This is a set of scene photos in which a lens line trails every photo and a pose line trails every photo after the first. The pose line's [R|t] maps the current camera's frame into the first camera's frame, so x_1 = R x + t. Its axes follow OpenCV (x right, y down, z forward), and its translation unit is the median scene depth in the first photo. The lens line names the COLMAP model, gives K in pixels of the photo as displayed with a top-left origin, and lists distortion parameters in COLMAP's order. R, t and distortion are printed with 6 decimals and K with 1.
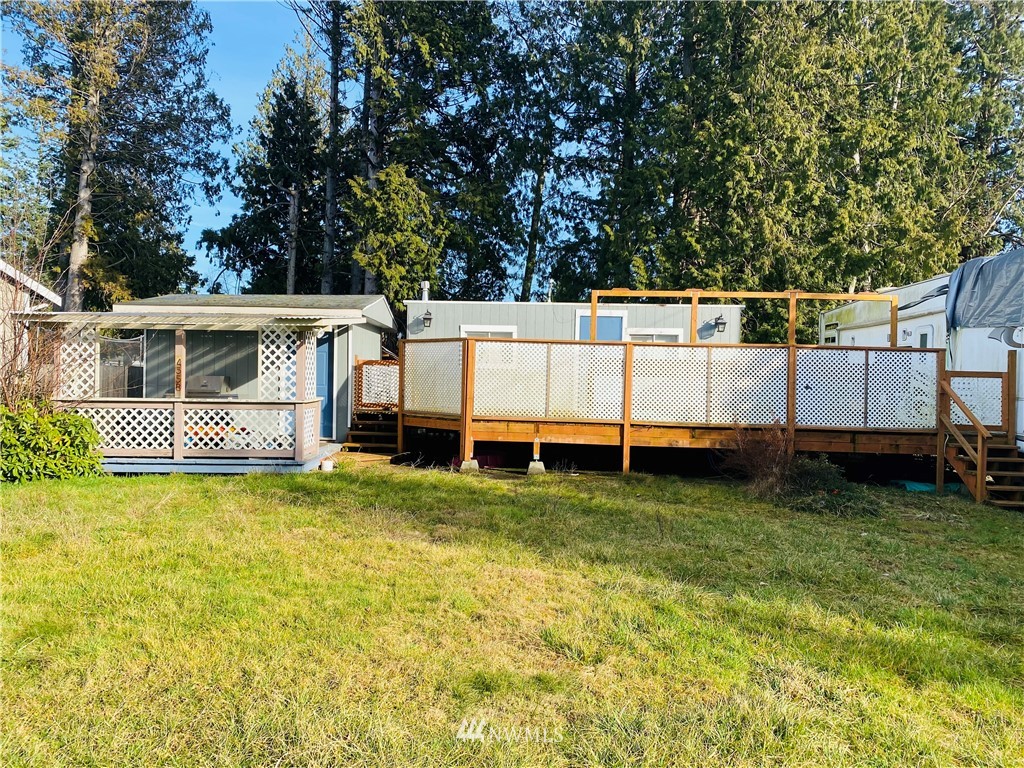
lens RADIAL K [[758.9, 0, 512.0], [0, 758.9, 384.0], [0, 0, 1]] dist [0.004383, -0.009503]
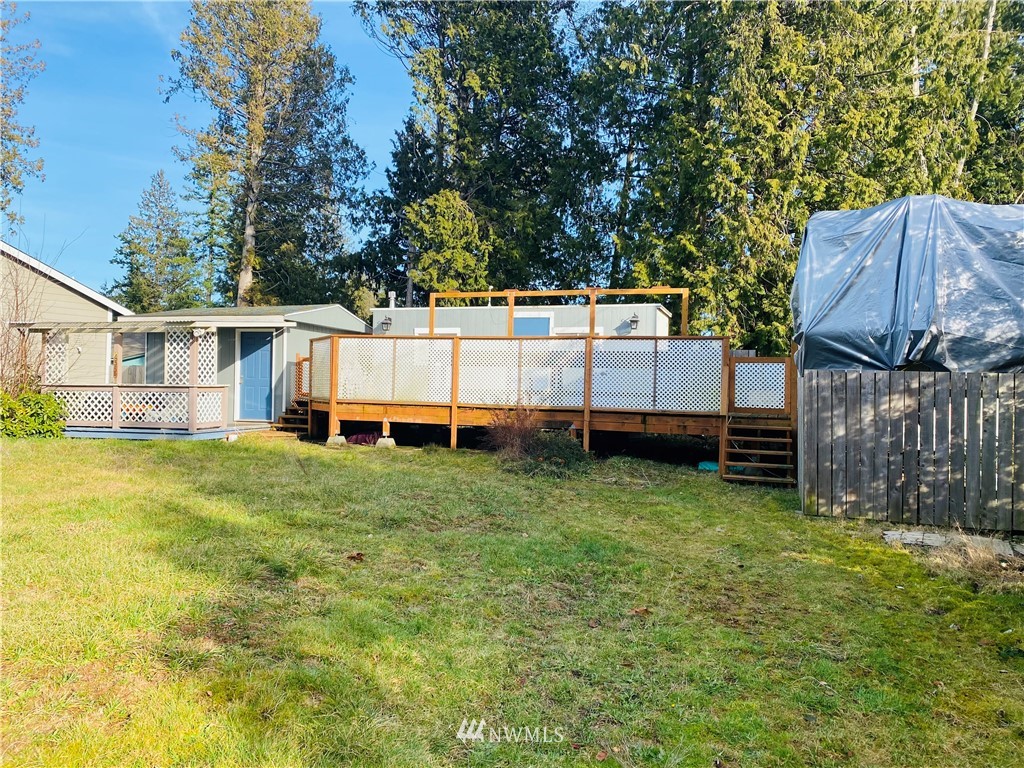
lens RADIAL K [[750.3, 0, 512.0], [0, 750.3, 384.0], [0, 0, 1]] dist [0.006303, -0.000754]
pose [[0.963251, -0.003337, -0.268583, 0.524628], [-0.001062, 0.999868, -0.016232, 0.035648], [0.268602, 0.015921, 0.963120, -0.086477]]
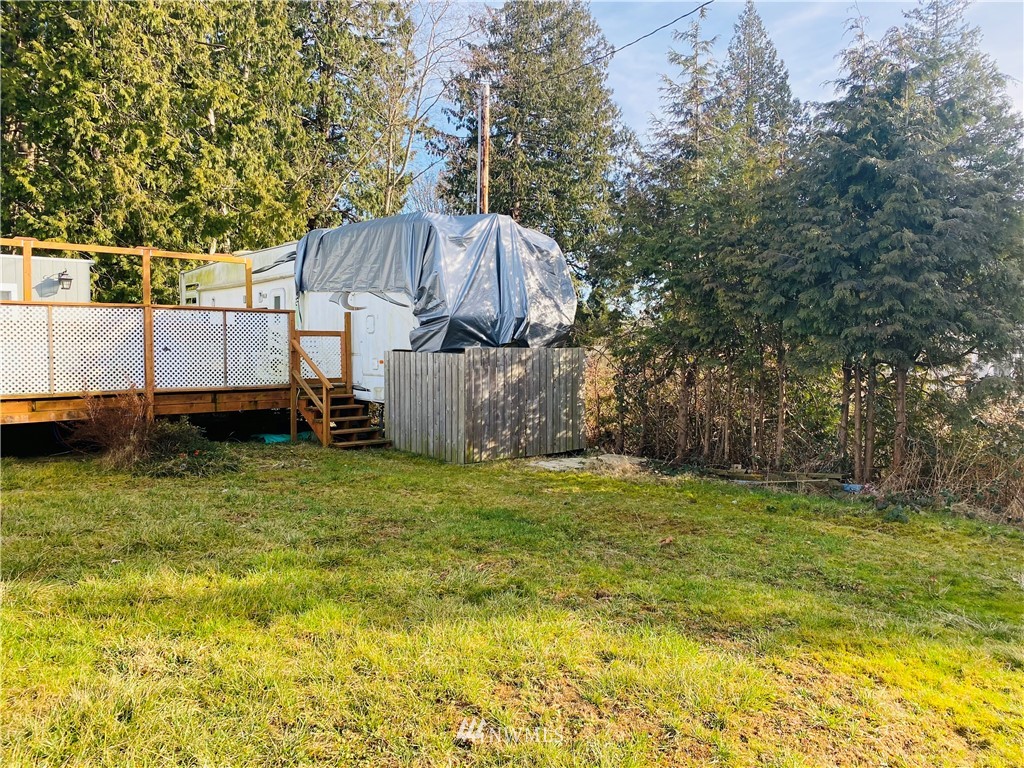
lens RADIAL K [[758.9, 0, 512.0], [0, 758.9, 384.0], [0, 0, 1]] dist [0.004383, -0.009503]
pose [[0.707273, -0.058886, 0.704484, 0.016422], [0.023254, 0.997923, 0.060067, 0.001124], [-0.706558, -0.026101, 0.707173, 0.003087]]
